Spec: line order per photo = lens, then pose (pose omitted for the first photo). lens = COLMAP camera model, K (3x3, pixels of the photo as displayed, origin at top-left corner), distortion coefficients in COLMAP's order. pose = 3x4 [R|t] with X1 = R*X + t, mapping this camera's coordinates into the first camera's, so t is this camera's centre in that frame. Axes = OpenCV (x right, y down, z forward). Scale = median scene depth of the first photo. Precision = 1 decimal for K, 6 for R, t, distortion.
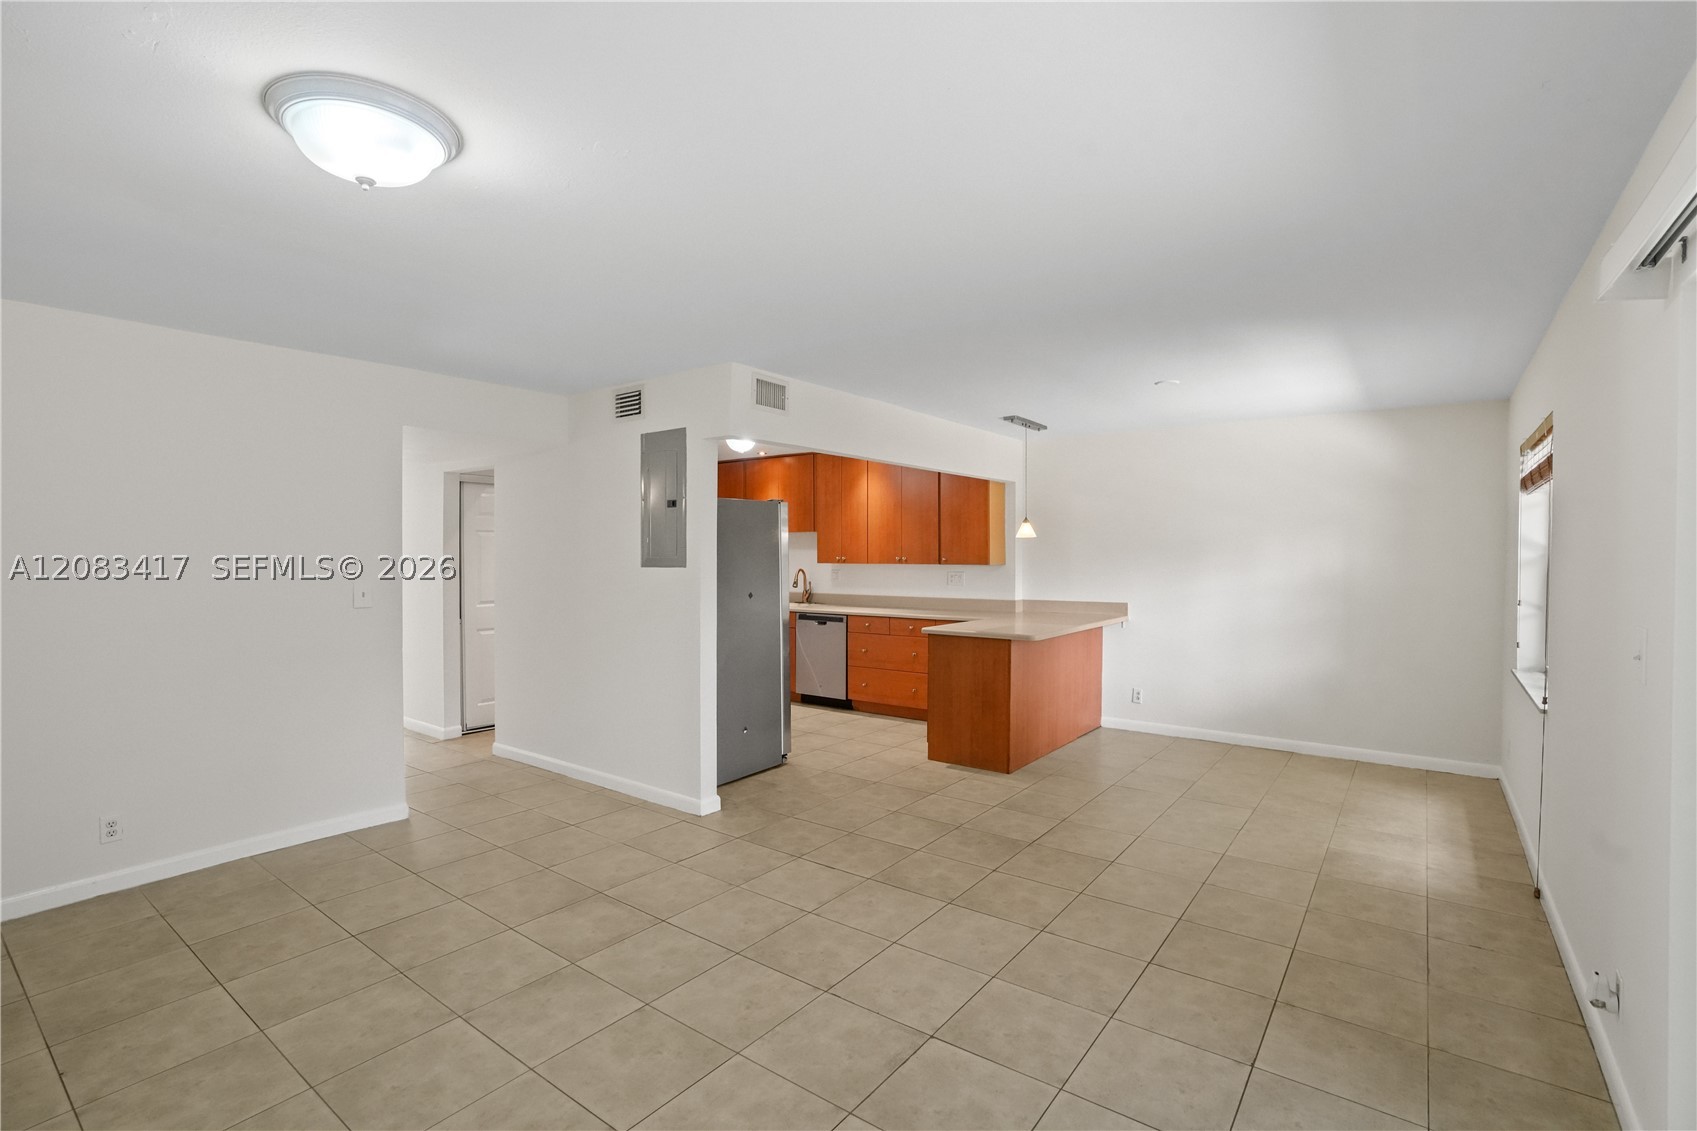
lens RADIAL K [[782.7, 0, 858.3], [0, 782.7, 564.8], [0, 0, 1]] dist [-0.059093, 0.018099]
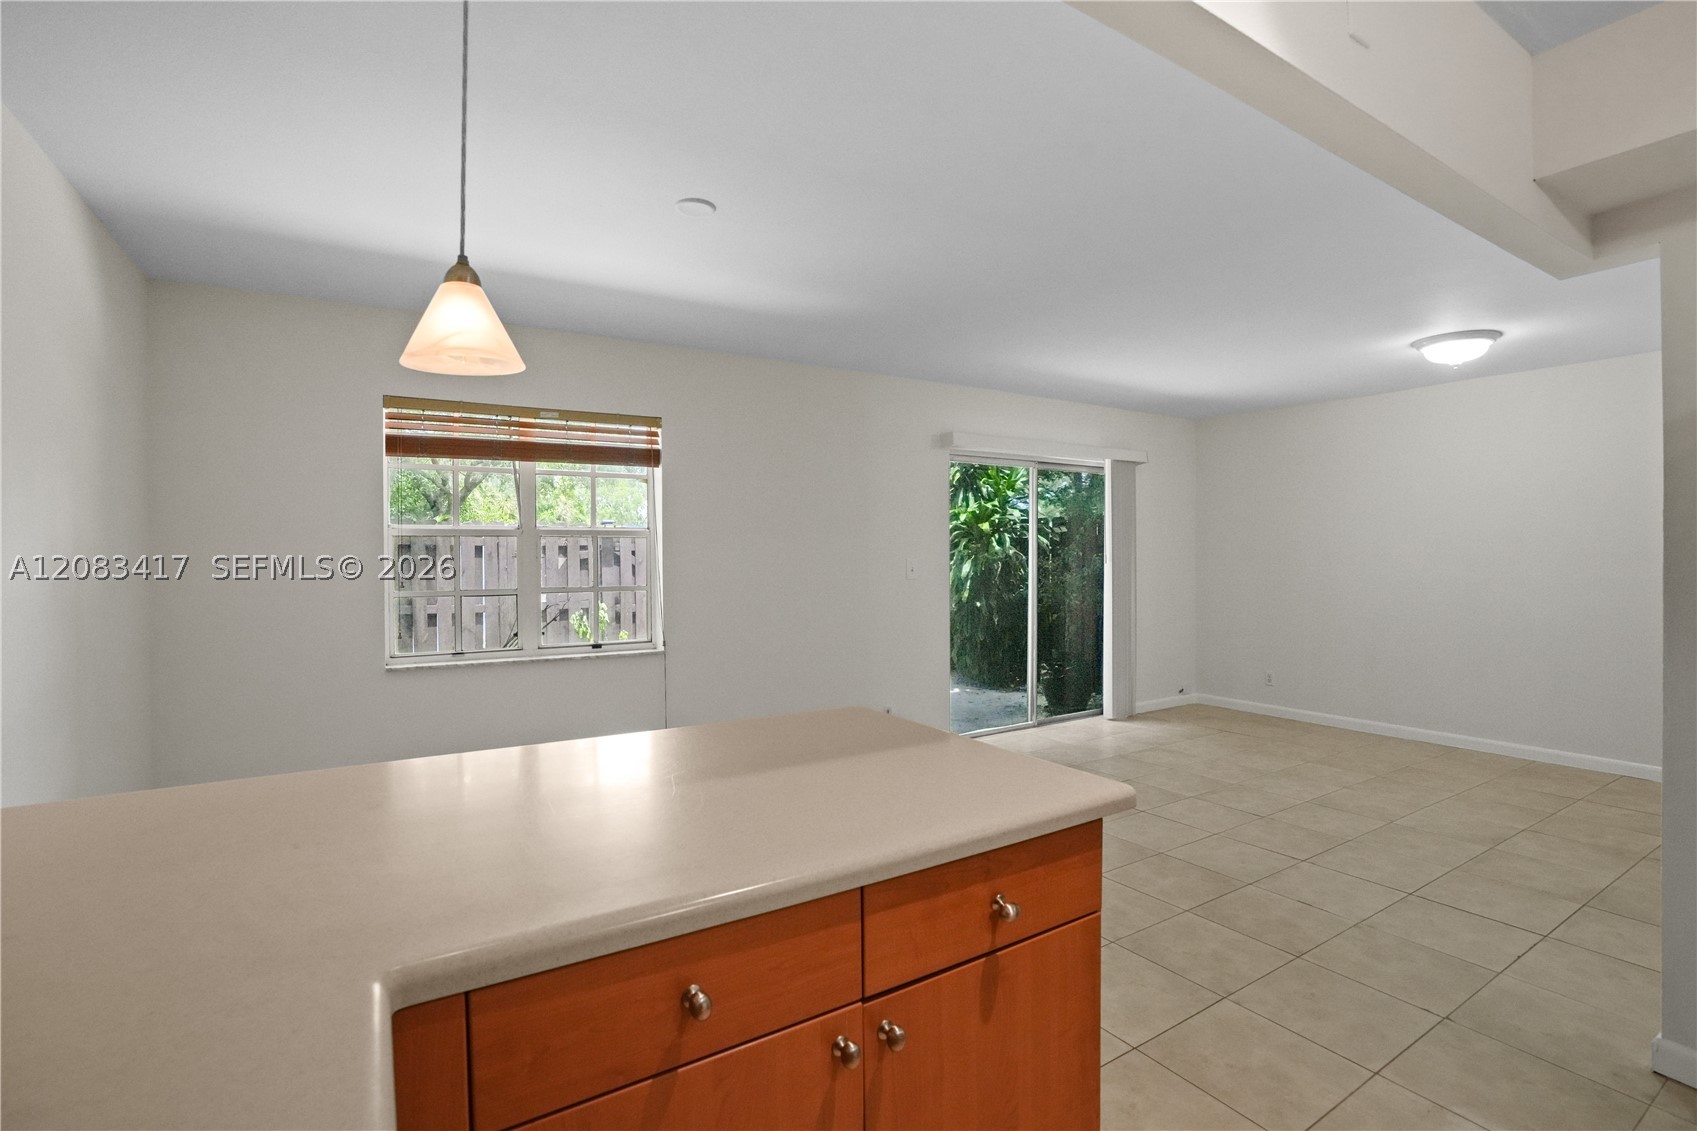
lens RADIAL K [[765.0, 0, 886.5], [0, 765.0, 565.3], [0, 0, 1]] dist [0.000442, 0.000375]
pose [[-0.941747, 0.004506, 0.336291, 0.130561], [0.012247, 0.999706, 0.020903, 0.016039], [-0.336098, 0.023804, -0.941526, 2.334520]]
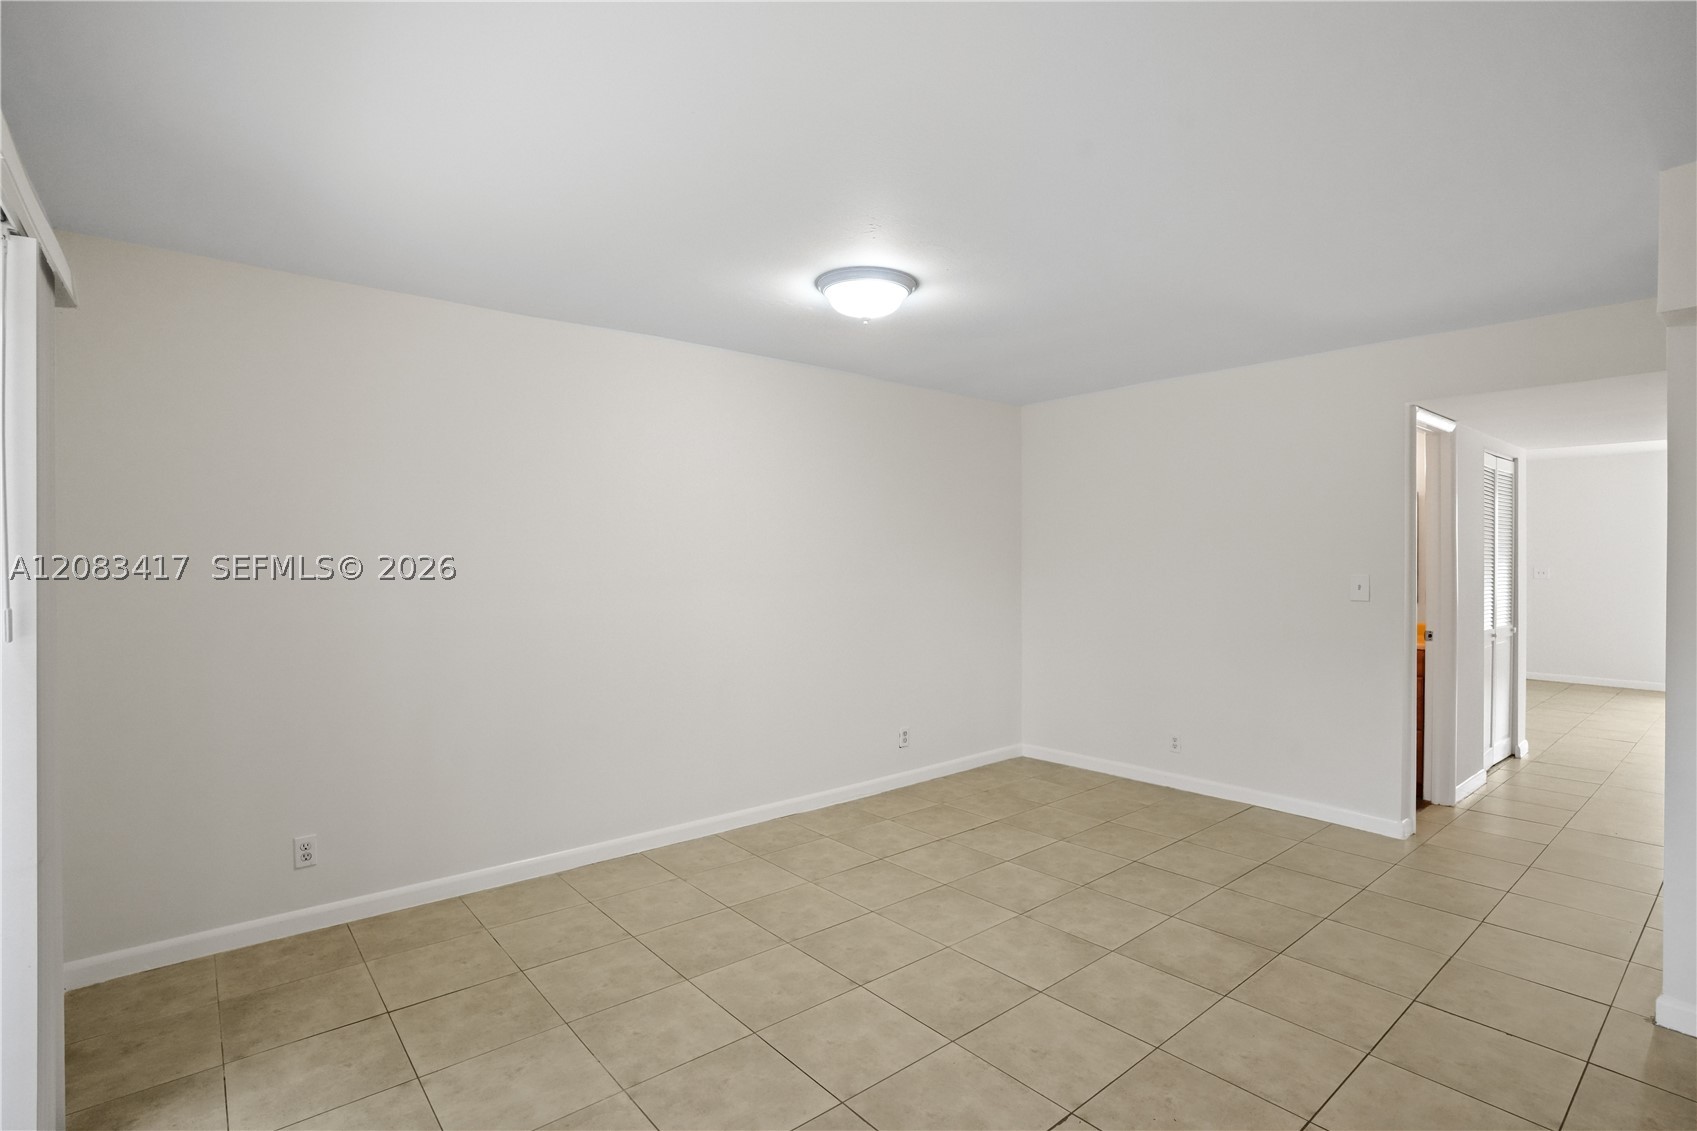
lens RADIAL K [[806.4, 0, 861.0], [0, 806.4, 595.2], [0, 0, 1]] dist [-0.057985, 0.027747]
pose [[-0.233470, 0.044614, -0.971340, 0.647332], [-0.009836, 0.998787, 0.048238, 0.007002], [0.972314, 0.020816, -0.232748, 0.849279]]
